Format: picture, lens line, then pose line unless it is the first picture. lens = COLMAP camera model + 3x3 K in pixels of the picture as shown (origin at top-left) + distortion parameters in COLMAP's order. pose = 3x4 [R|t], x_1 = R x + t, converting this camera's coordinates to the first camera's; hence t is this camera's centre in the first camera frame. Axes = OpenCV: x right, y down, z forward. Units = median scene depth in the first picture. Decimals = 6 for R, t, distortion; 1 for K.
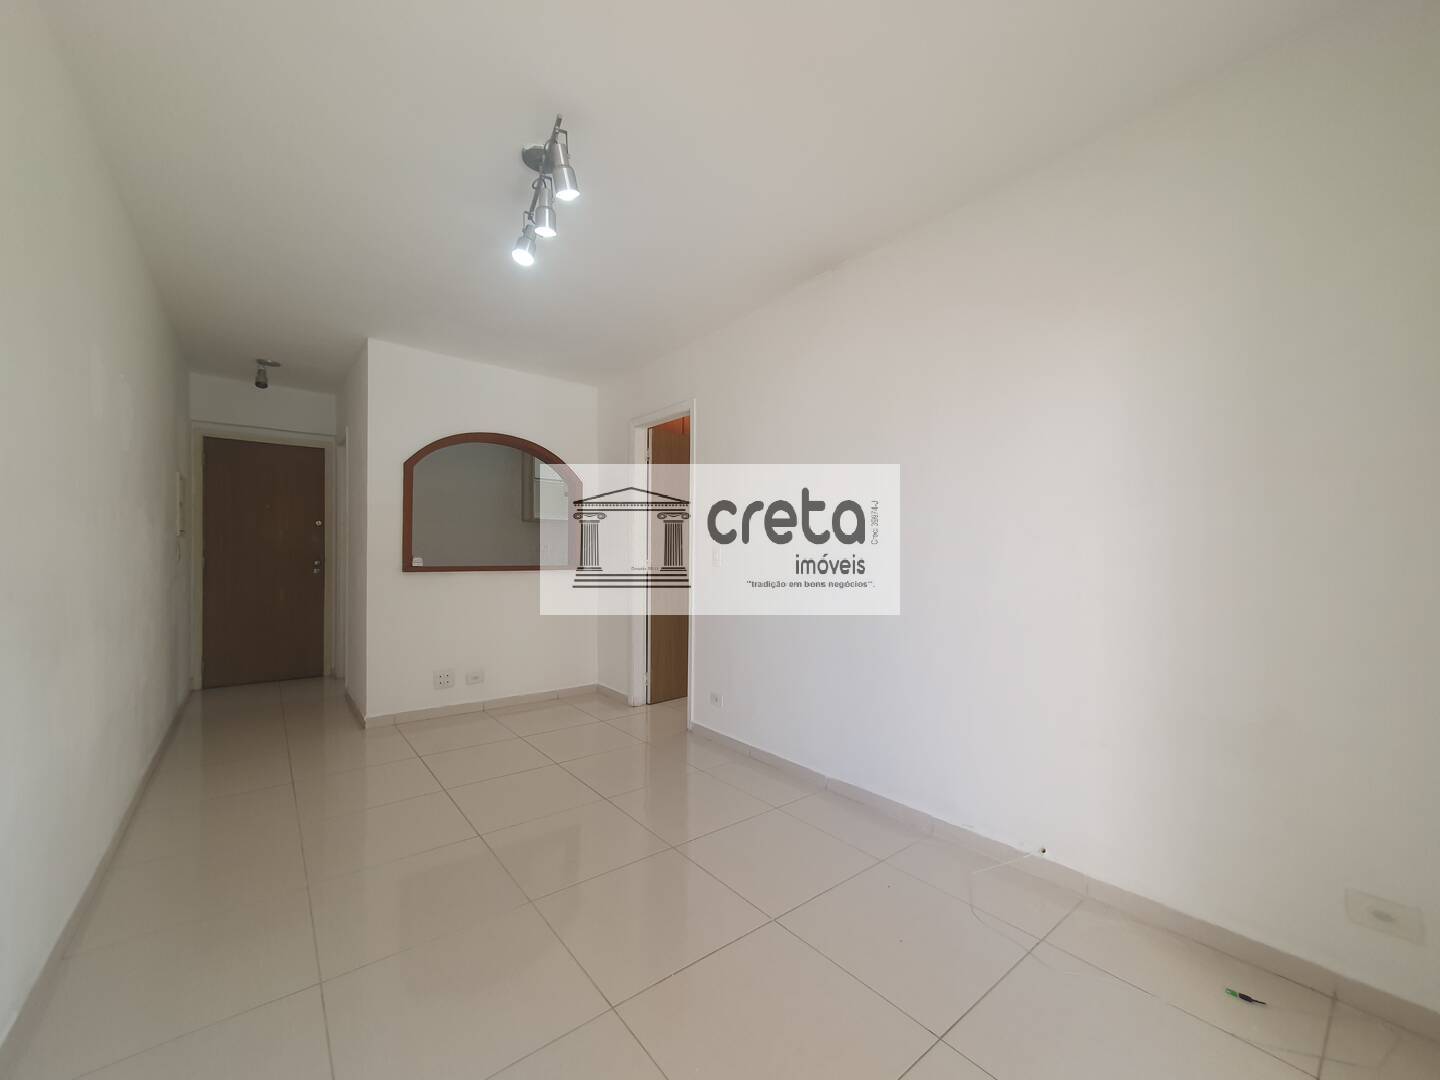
lens RADIAL K [[579.1, 0, 724.1], [0, 579.1, 554.1], [0, 0, 1]] dist [0.010472, 0.000135]
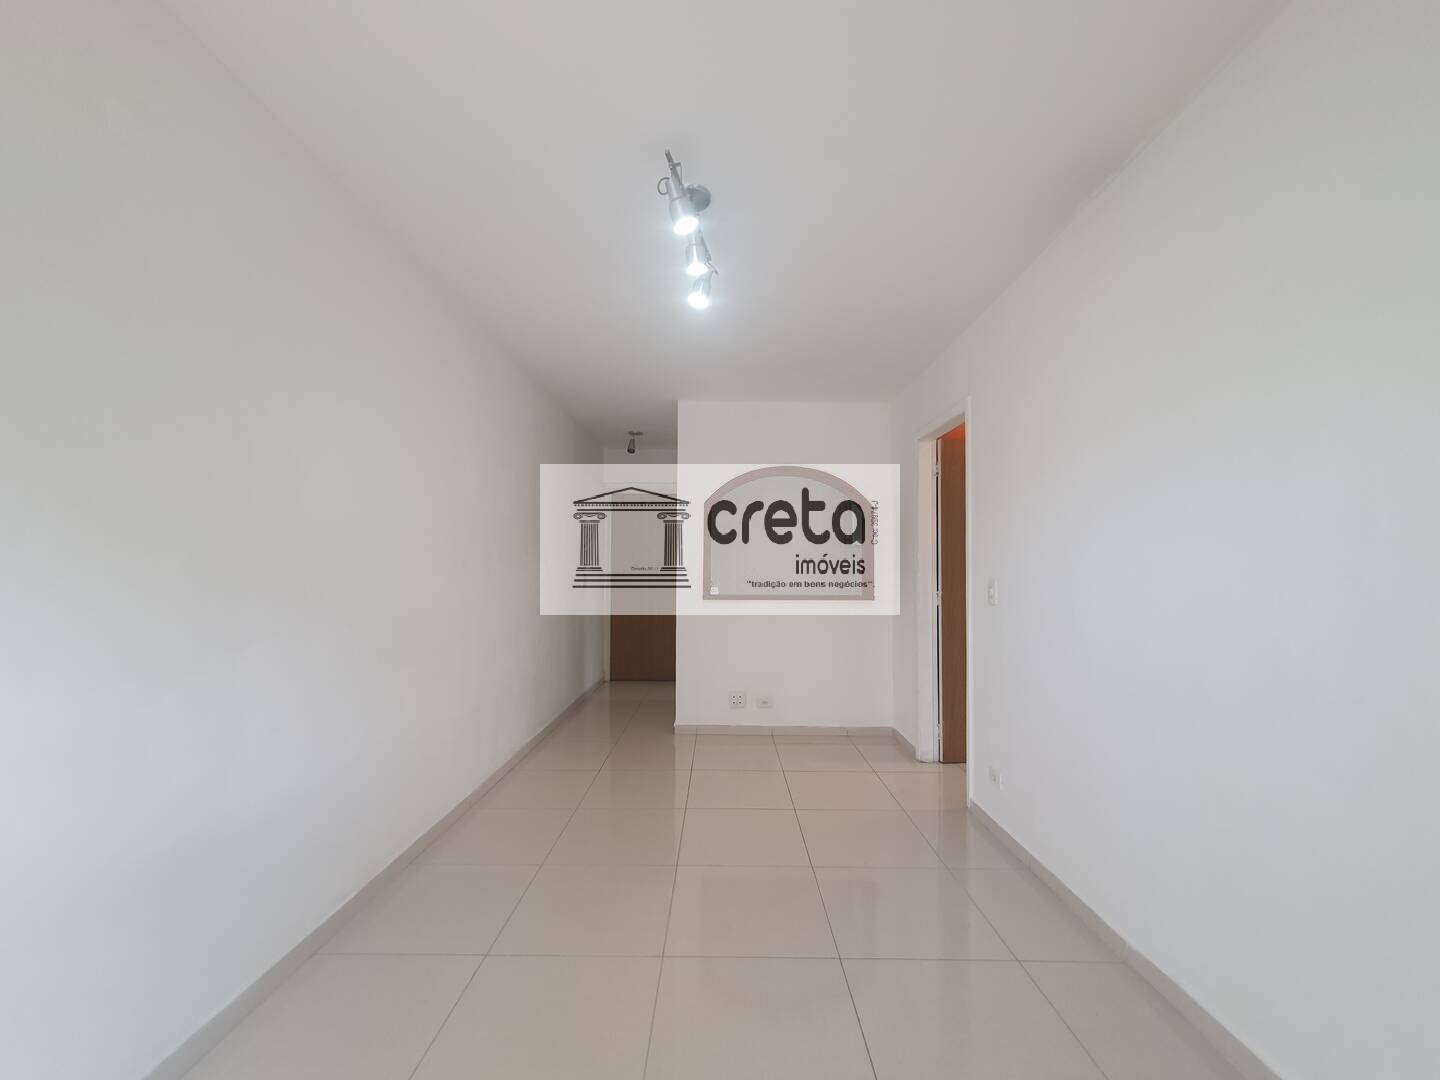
lens RADIAL K [[579.1, 0, 724.1], [0, 579.1, 554.1], [0, 0, 1]] dist [0.010472, 0.000135]
pose [[0.770312, -0.019957, -0.637355, 0.182287], [-0.000970, 0.999472, -0.032467, -0.018995], [0.637667, 0.025628, 0.769886, 0.144873]]
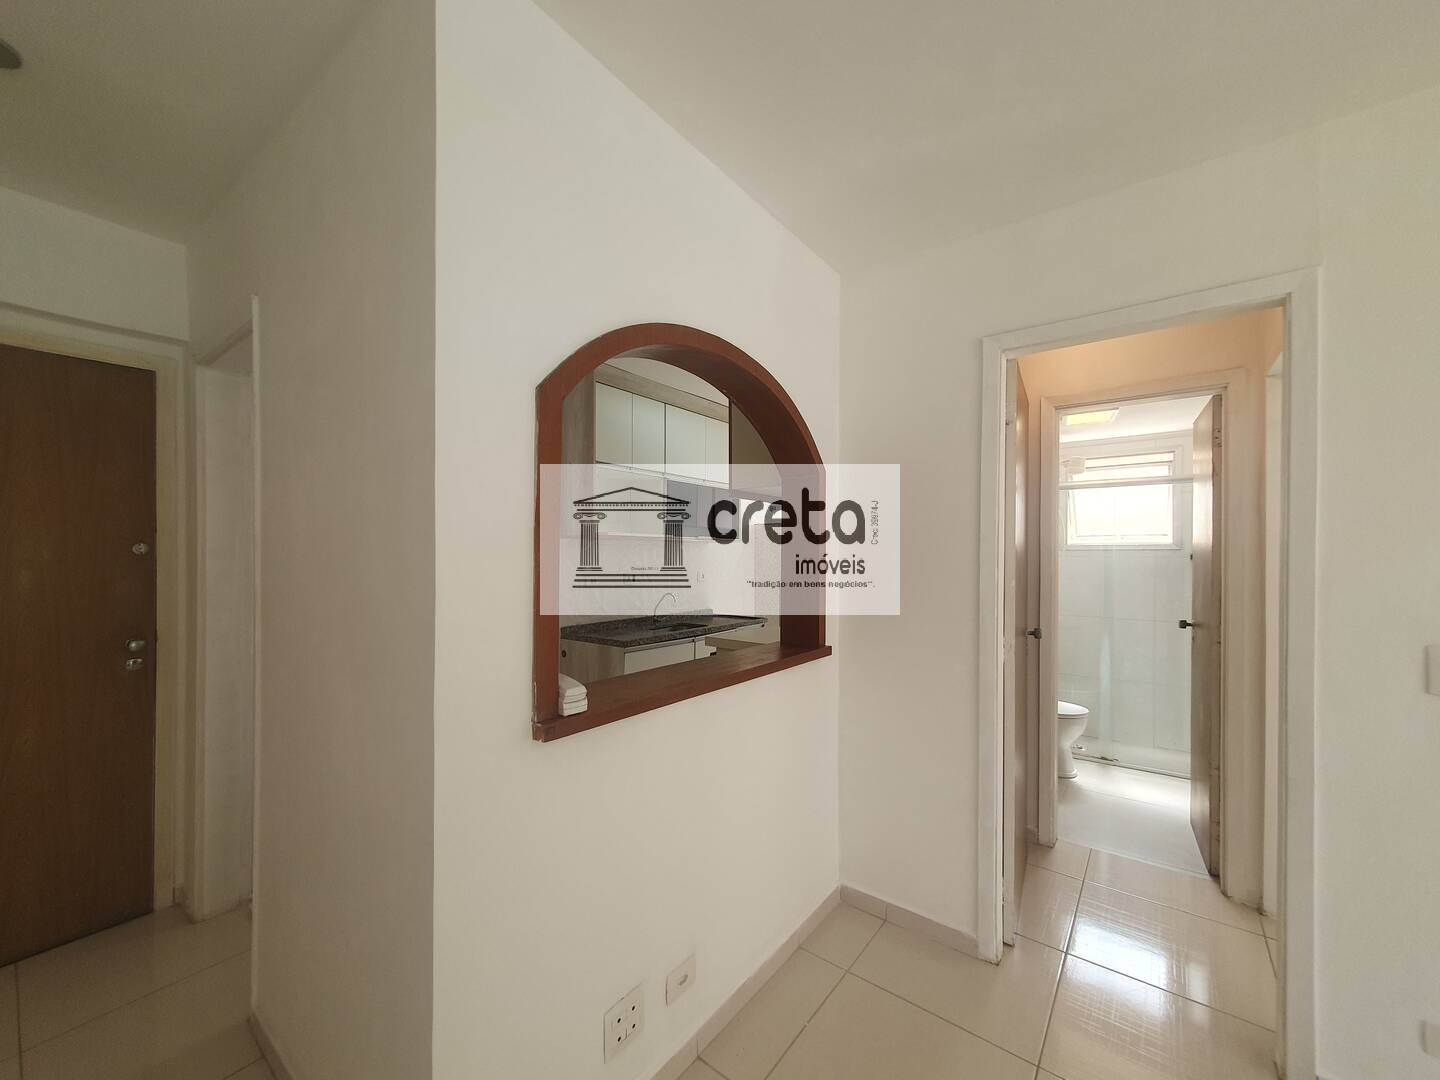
lens RADIAL K [[571.1, 0, 721.6], [0, 571.1, 558.3], [0, 0, 1]] dist [0.010406, -0.000055]
pose [[0.973258, -0.001489, 0.229708, -0.485421], [0.000239, 0.999985, 0.005469, -0.061371], [-0.229713, -0.005268, 0.973244, 0.631310]]
